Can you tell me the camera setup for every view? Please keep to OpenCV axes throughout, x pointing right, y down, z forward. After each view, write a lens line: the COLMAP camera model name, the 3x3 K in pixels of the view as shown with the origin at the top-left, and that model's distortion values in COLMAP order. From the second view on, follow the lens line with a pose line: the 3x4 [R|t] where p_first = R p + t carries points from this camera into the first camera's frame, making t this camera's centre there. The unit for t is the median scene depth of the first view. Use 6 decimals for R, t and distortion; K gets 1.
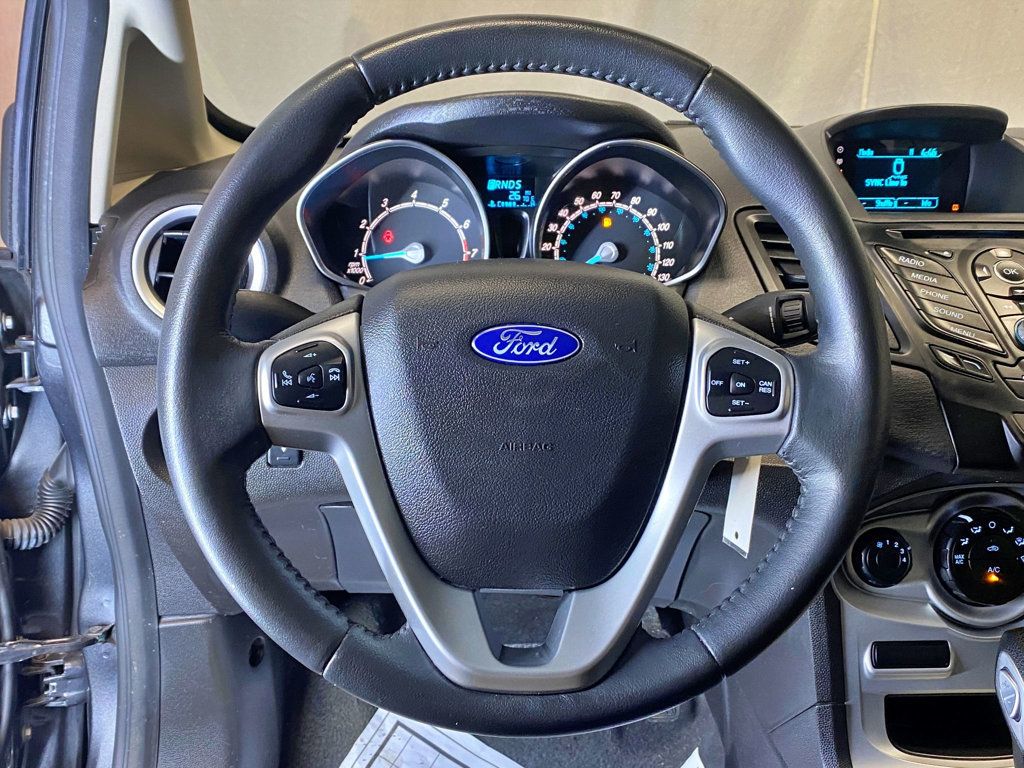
lens RADIAL K [[1018.3, 0, 512.0], [0, 1018.3, 384.0], [0, 0, 1]] dist [0.137345, -0.339886]
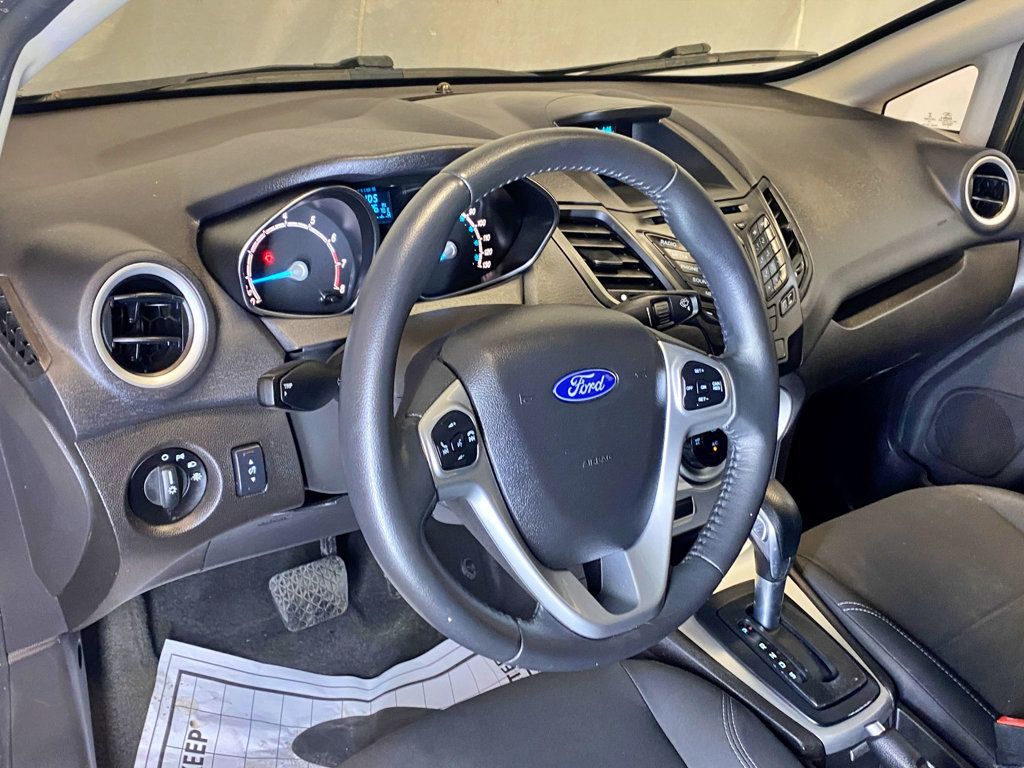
lens RADIAL K [[1078.3, 0, 459.3], [0, 1078.3, 414.5], [0, 0, 1]] dist [-0.218468, 1.193953]
pose [[0.830553, -0.193512, 0.522240, -0.570571], [0.086451, 0.971126, 0.222354, -0.216449], [-0.550189, -0.139529, 0.823301, -0.047471]]
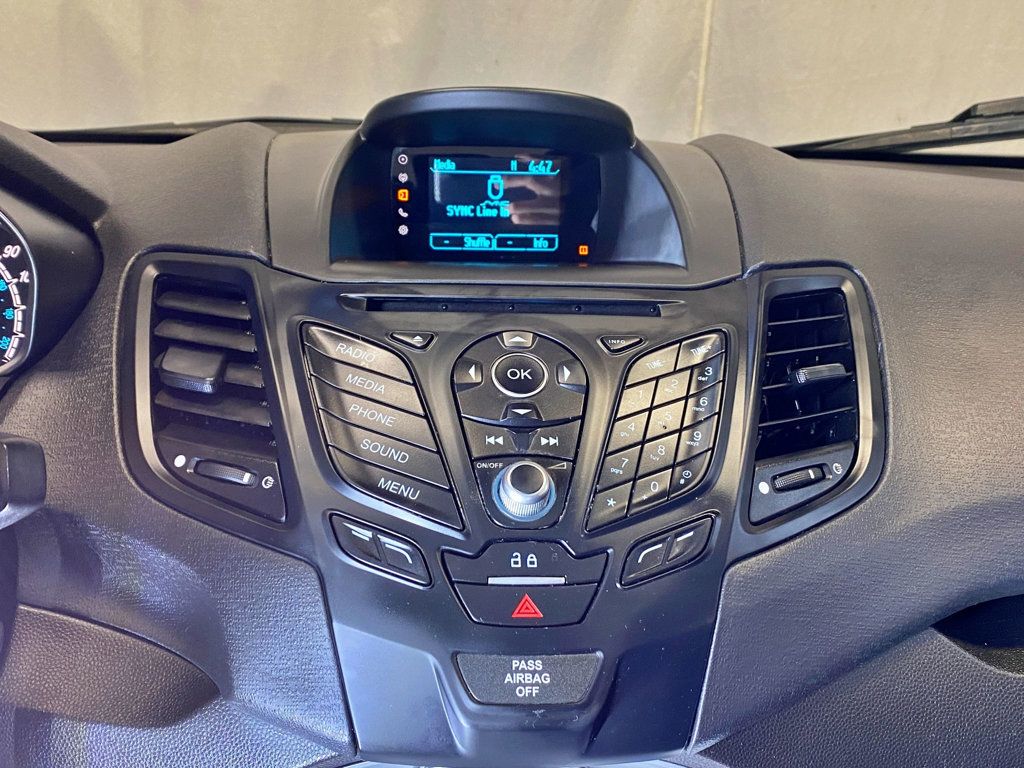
lens RADIAL K [[1018.3, 0, 512.0], [0, 1018.3, 384.0], [0, 0, 1]] dist [0.137345, -0.339886]
pose [[0.999405, 0.011744, 0.032435, 0.410883], [-0.011381, 0.999871, -0.011347, -0.086708], [-0.032564, 0.010971, 0.999409, 0.388024]]
